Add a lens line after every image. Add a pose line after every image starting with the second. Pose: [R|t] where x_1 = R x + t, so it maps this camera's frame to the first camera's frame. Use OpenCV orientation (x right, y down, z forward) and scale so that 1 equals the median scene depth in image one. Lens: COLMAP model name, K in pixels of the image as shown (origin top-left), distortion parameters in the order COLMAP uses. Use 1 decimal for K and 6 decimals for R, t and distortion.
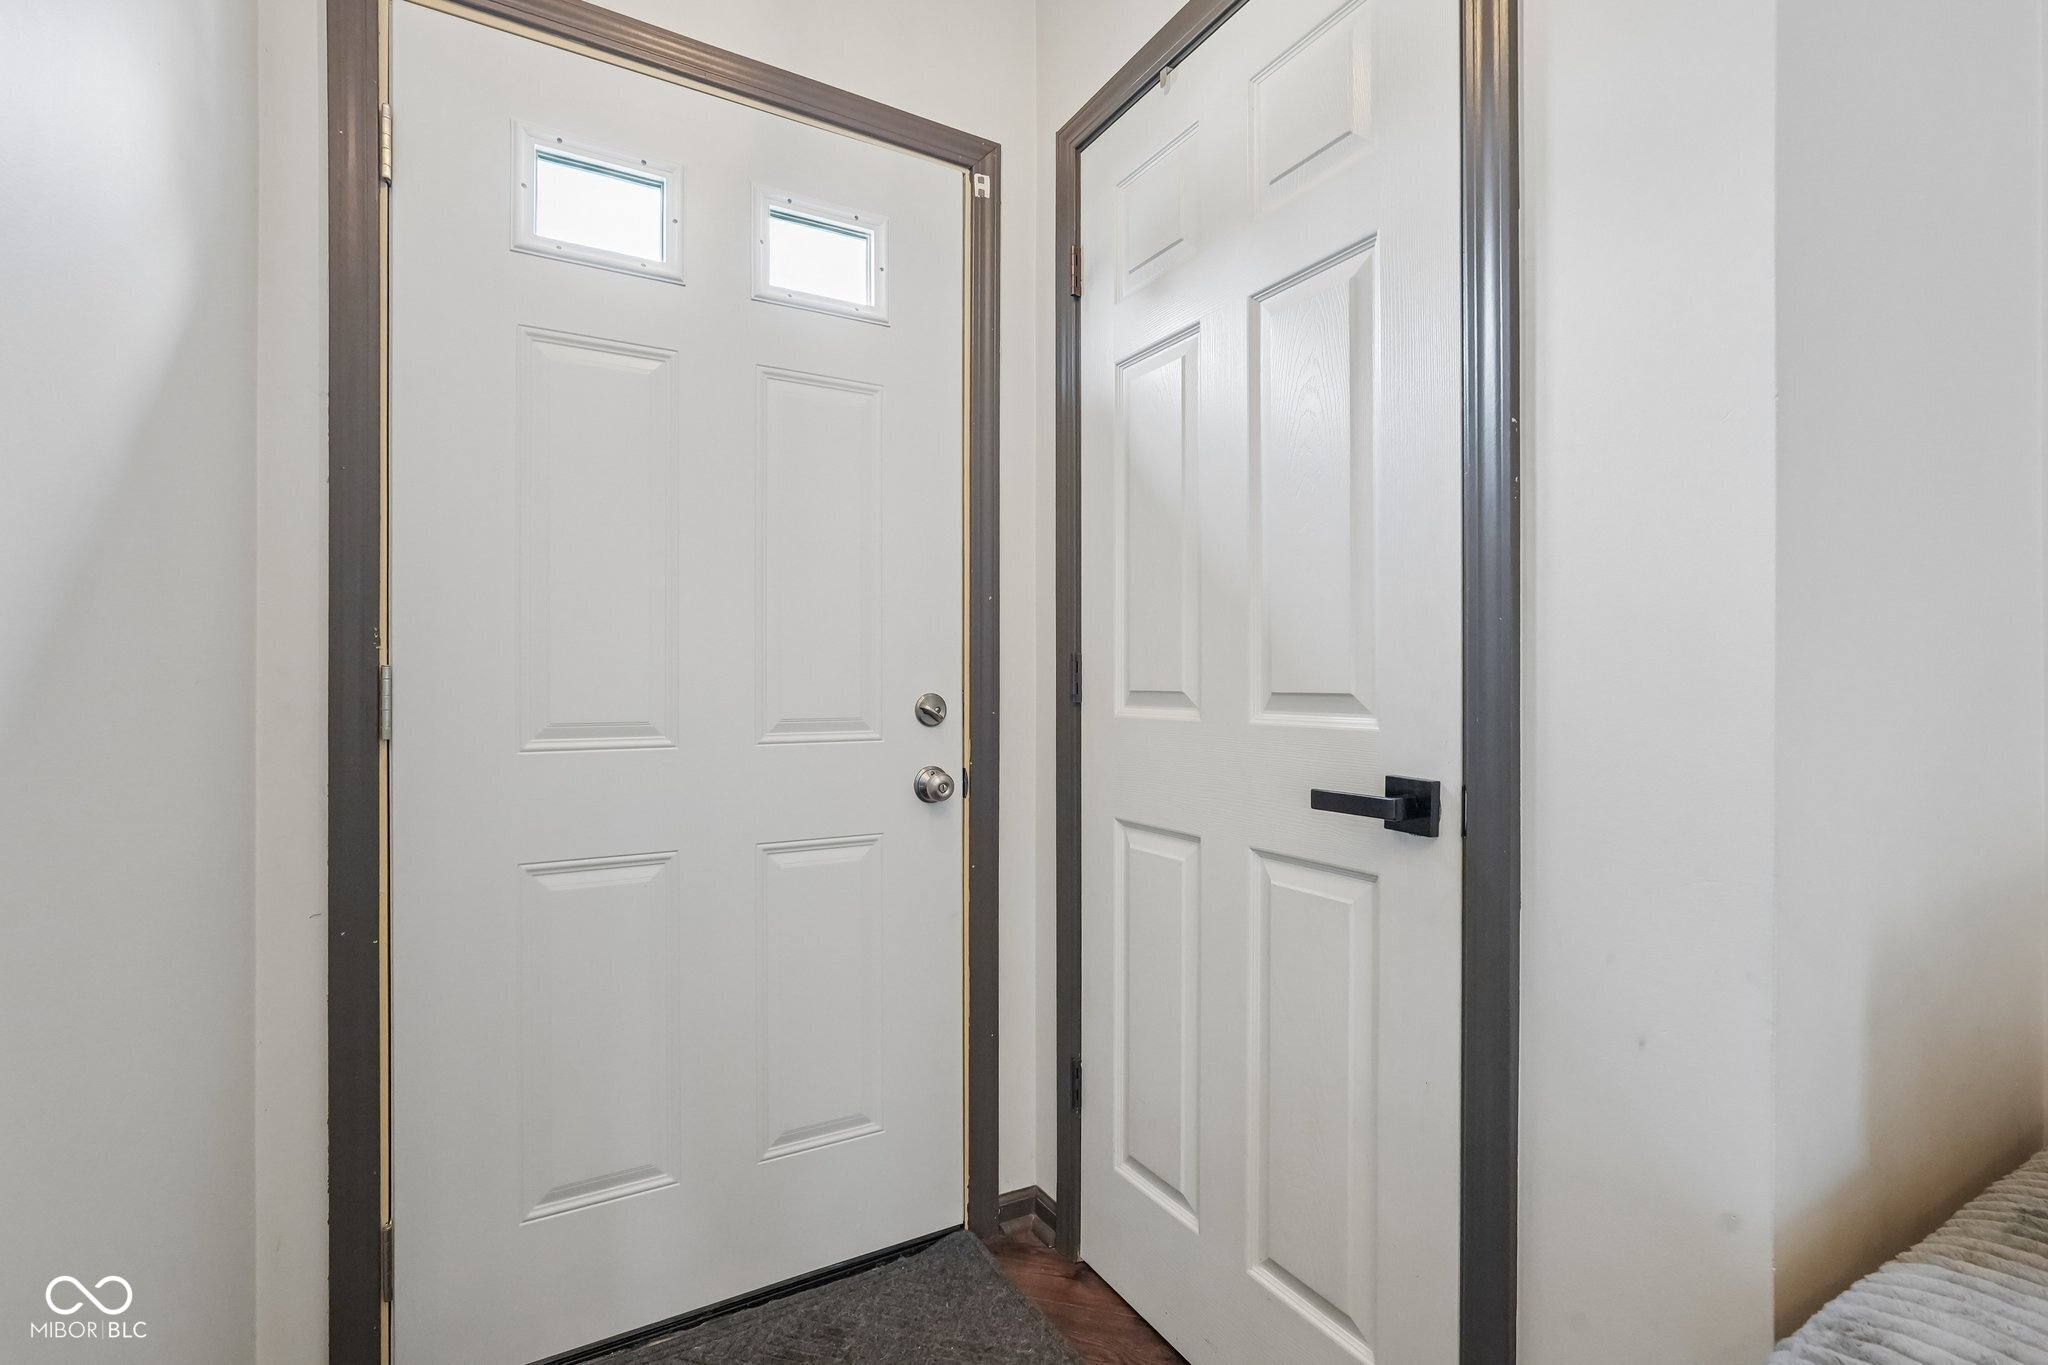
lens RADIAL K [[912.2, 0, 984.6], [0, 912.2, 694.4], [0, 0, 1]] dist [-0.018564, 0.008017]
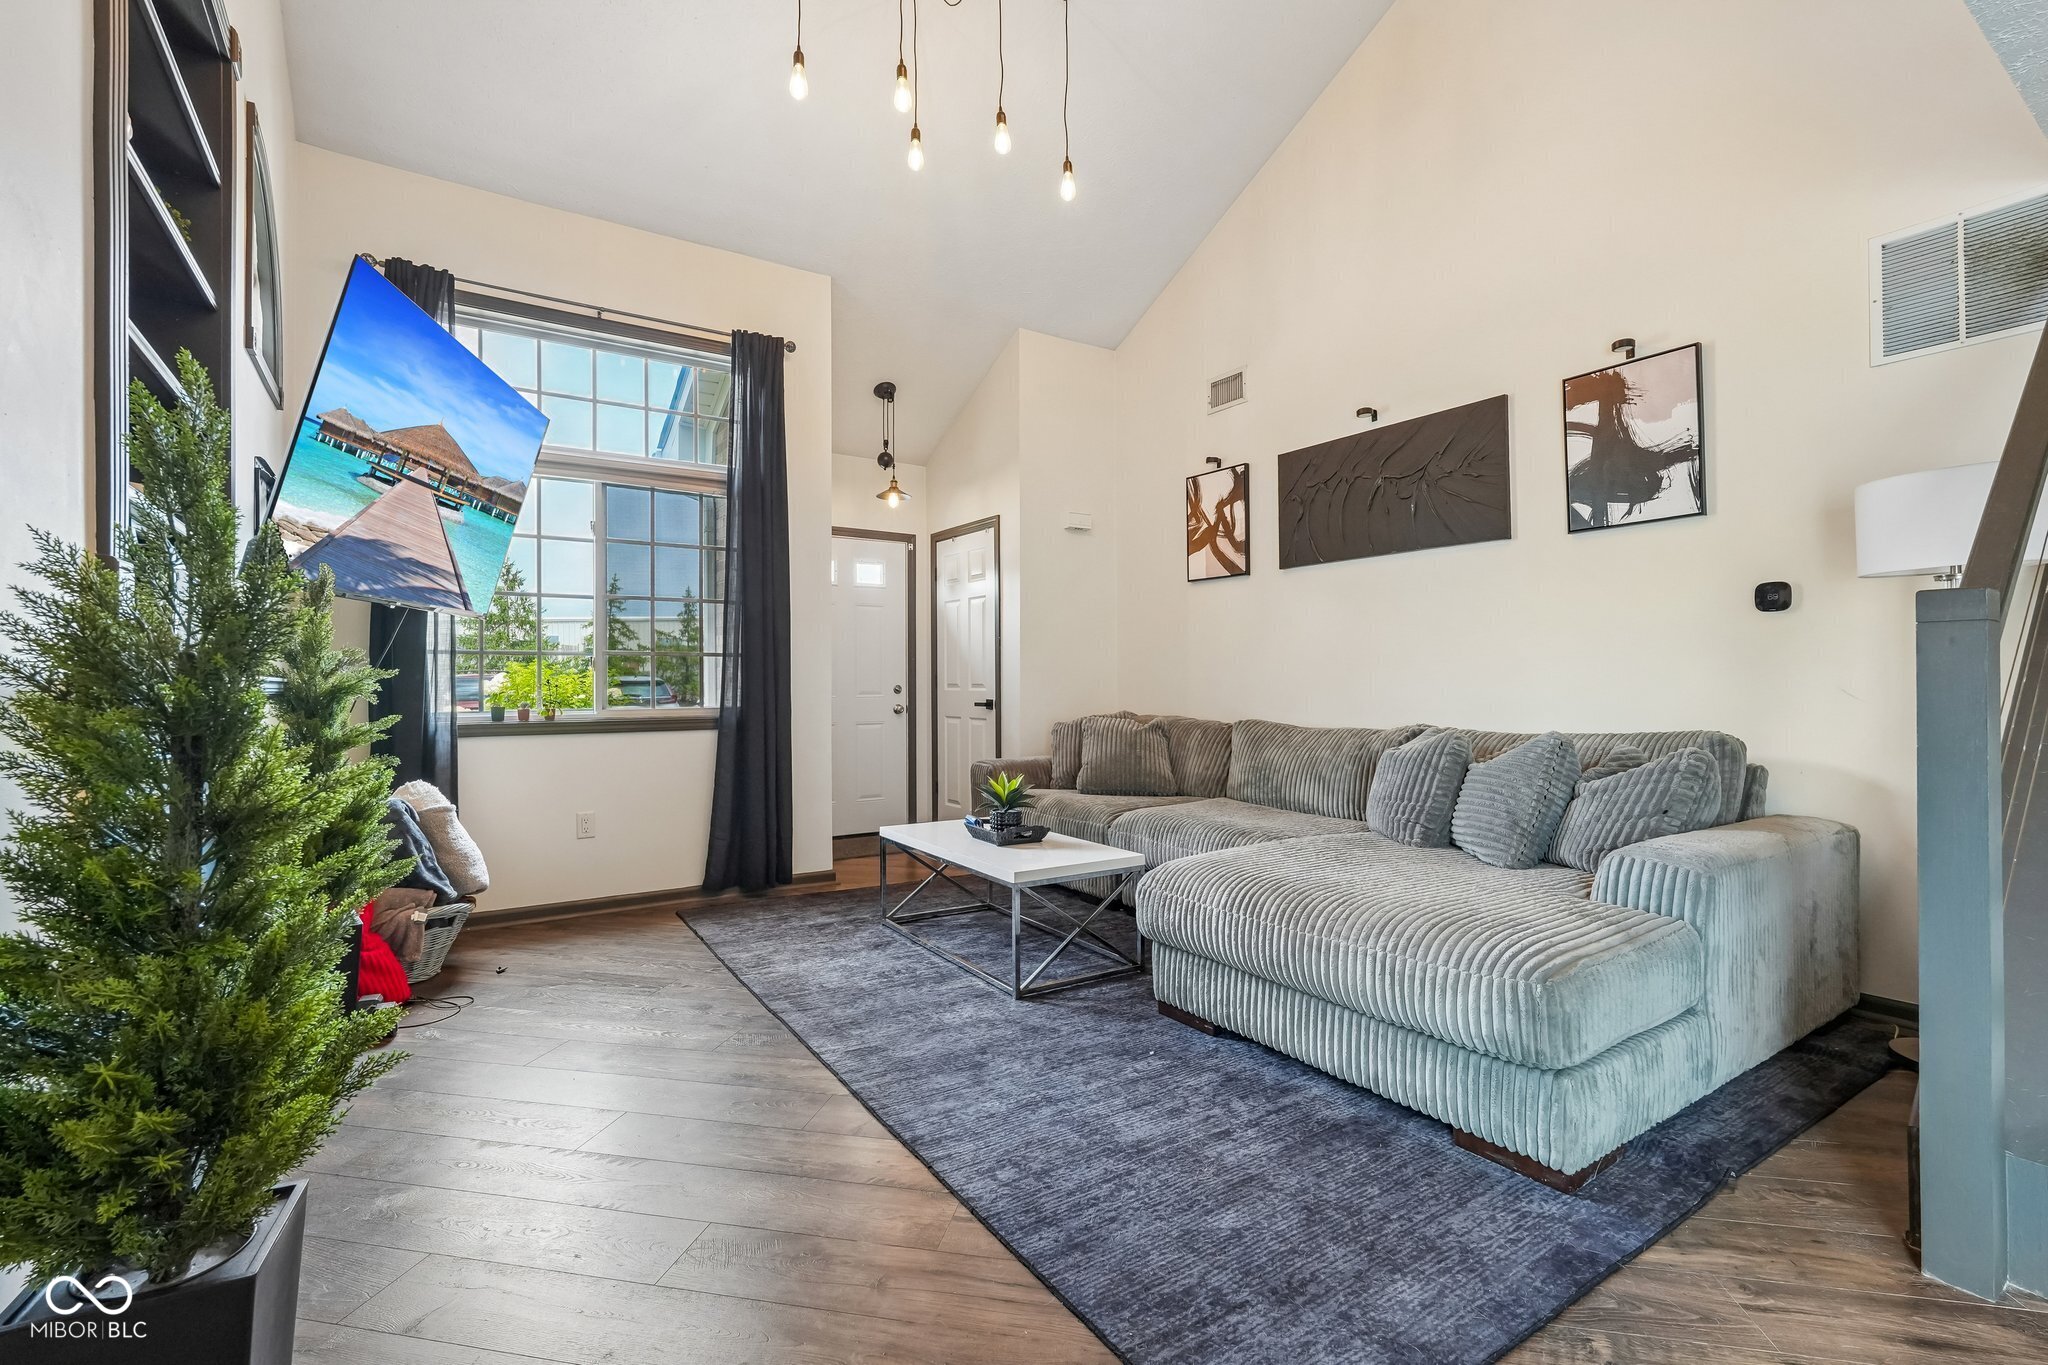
lens RADIAL K [[912.2, 0, 1021.4], [0, 912.2, 679.6], [0, 0, 1]] dist [-0.018564, 0.008017]
pose [[0.996070, -0.006041, 0.088362, 0.115365], [0.006103, 0.999981, -0.000433, -0.017313], [-0.088358, 0.000971, 0.996088, -2.767458]]
